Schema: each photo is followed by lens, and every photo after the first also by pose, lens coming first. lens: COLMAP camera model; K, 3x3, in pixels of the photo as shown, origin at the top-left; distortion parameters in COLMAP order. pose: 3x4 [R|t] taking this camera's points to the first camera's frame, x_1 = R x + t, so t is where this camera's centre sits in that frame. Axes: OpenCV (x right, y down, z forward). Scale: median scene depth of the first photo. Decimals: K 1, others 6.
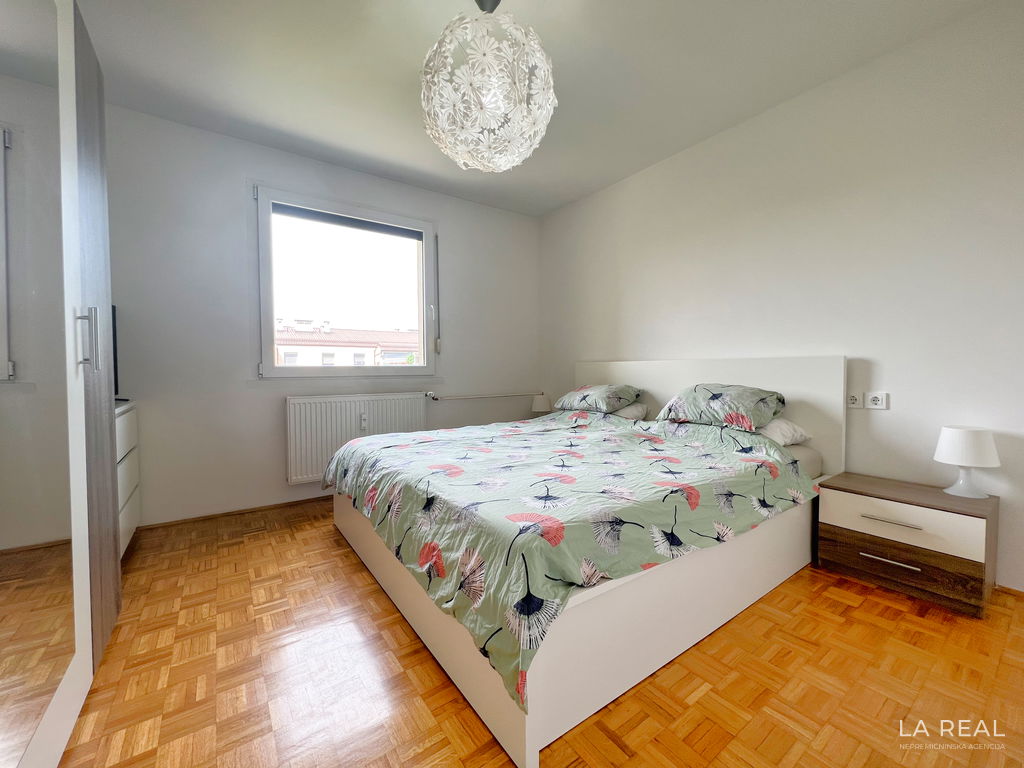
lens RADIAL K [[409.5, 0, 509.8], [0, 409.5, 384.2], [0, 0, 1]] dist [-0.002379, 0.000684]
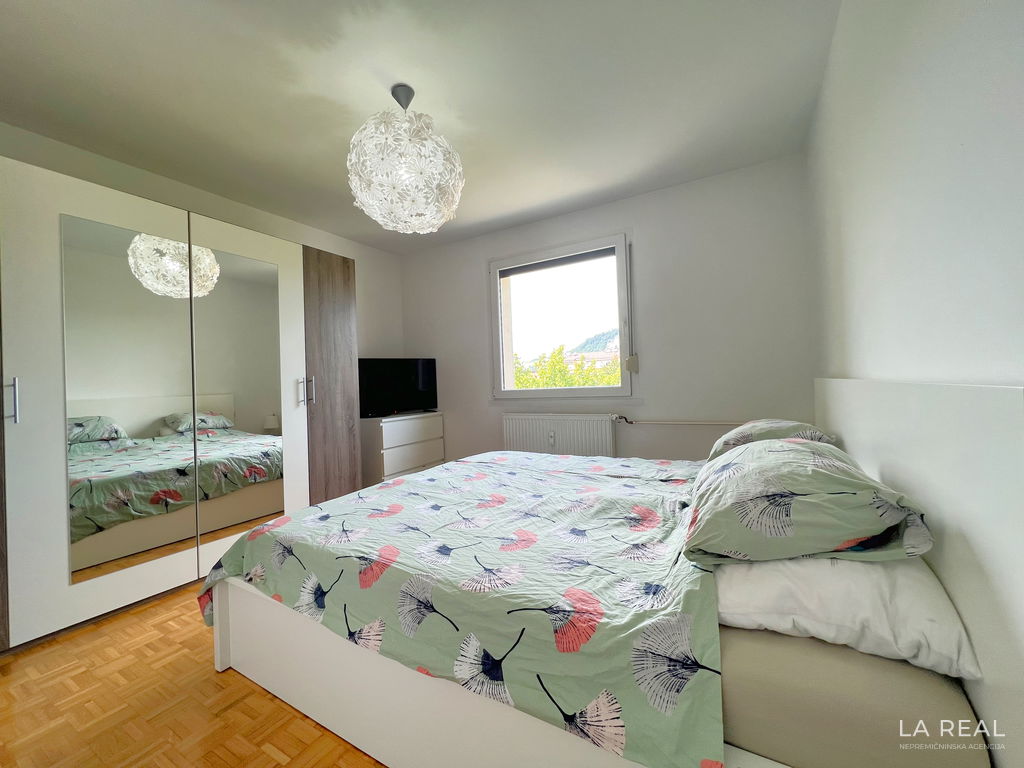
lens RADIAL K [[409.5, 0, 509.7], [0, 409.5, 385.8], [0, 0, 1]] dist [-0.002379, 0.000684]
pose [[0.420250, -0.002275, -0.907405, 1.257917], [-0.001215, 0.999995, -0.003070, -0.099268], [0.907407, 0.002393, 0.420245, 0.865600]]
